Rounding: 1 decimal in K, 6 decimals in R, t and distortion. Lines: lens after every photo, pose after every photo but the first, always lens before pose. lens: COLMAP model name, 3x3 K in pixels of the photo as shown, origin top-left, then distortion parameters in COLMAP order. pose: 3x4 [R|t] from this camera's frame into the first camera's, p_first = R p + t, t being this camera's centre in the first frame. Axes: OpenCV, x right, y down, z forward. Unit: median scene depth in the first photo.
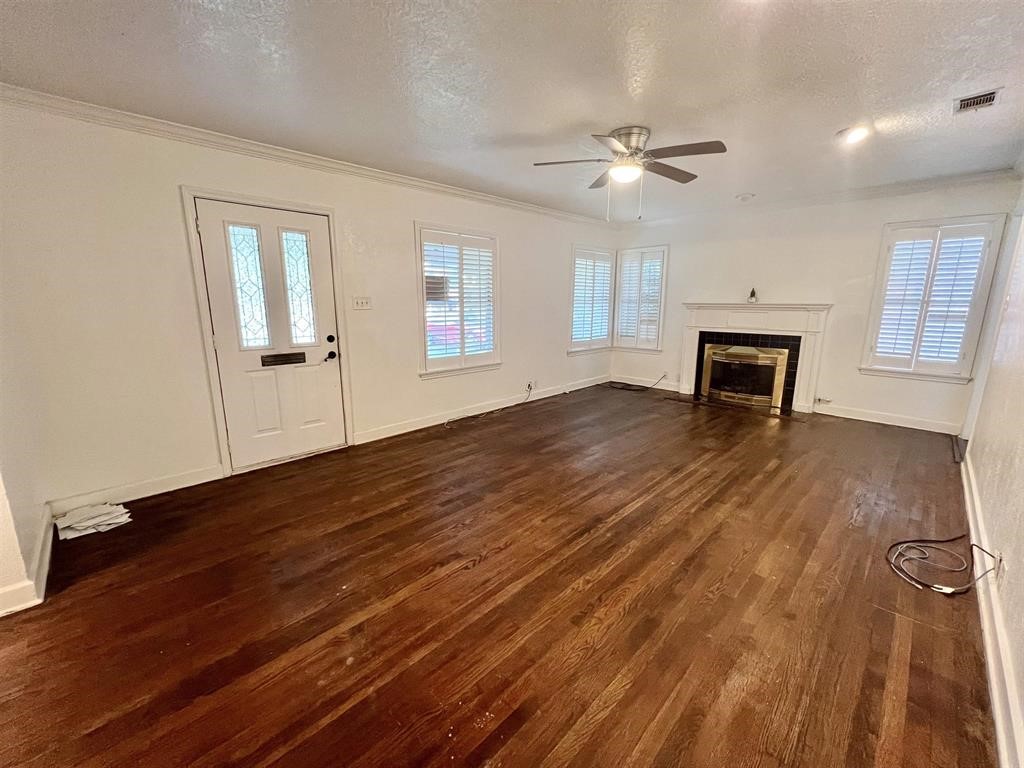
lens RADIAL K [[411.7, 0, 515.3], [0, 411.7, 380.6], [0, 0, 1]] dist [-0.002587, 0.000534]
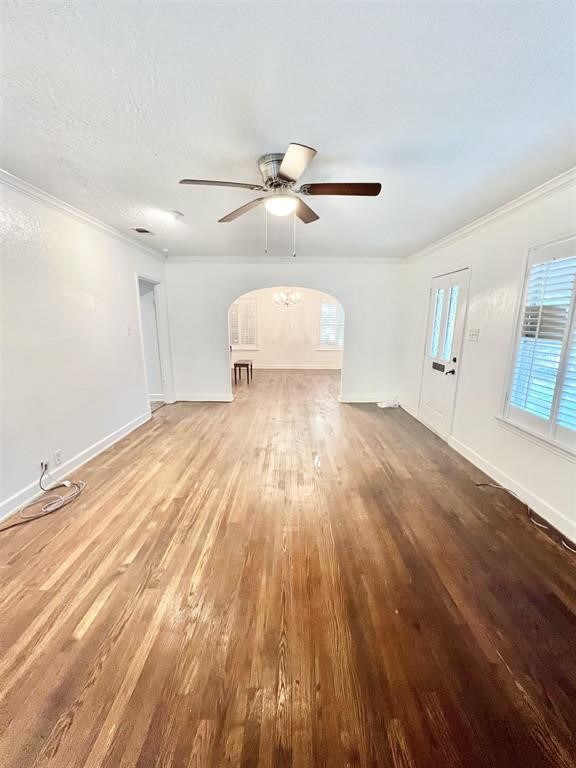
lens RADIAL K [[308.8, 0, 288.0], [0, 308.8, 386.6], [0, 0, 1]] dist [-0.002587, 0.000534]
pose [[-0.711780, 0.143123, -0.687666, 0.717253], [-0.142658, 0.929159, 0.341045, -0.317721], [0.687763, 0.340850, -0.640939, 1.437120]]
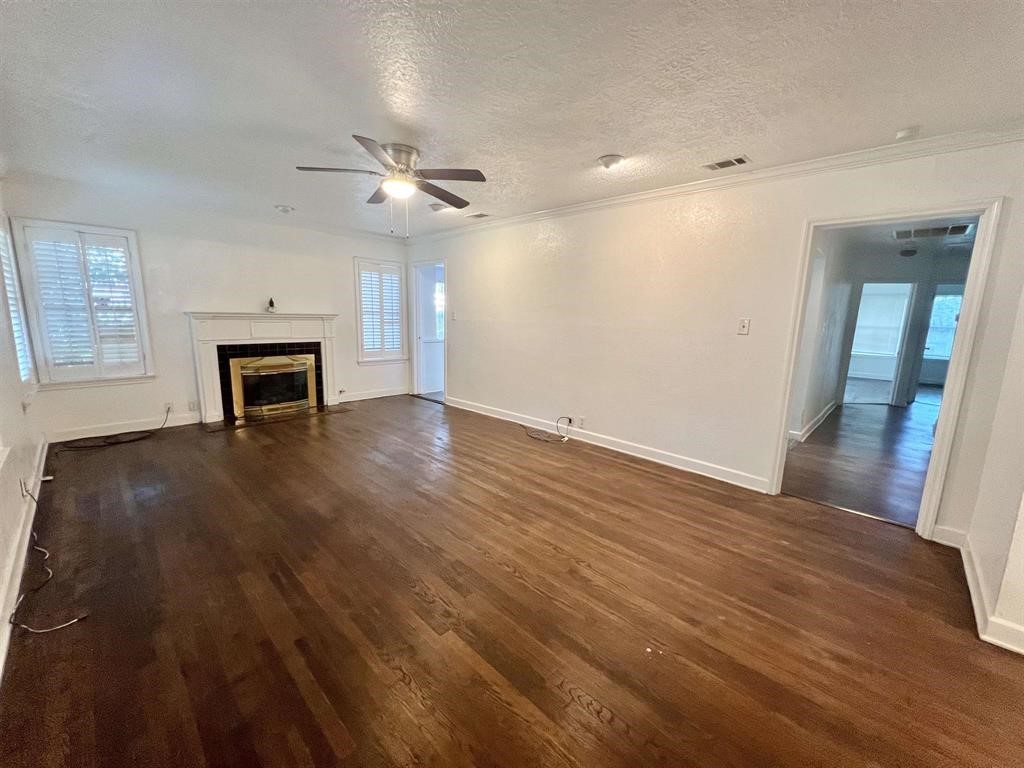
lens RADIAL K [[410.1, 0, 508.2], [0, 410.1, 383.8], [0, 0, 1]] dist [0.000754, -0.000064]
pose [[-0.014917, -0.168853, 0.985528, -0.710779], [0.168637, 0.971094, 0.168933, -0.148273], [-0.985565, 0.168717, 0.013989, 0.718664]]
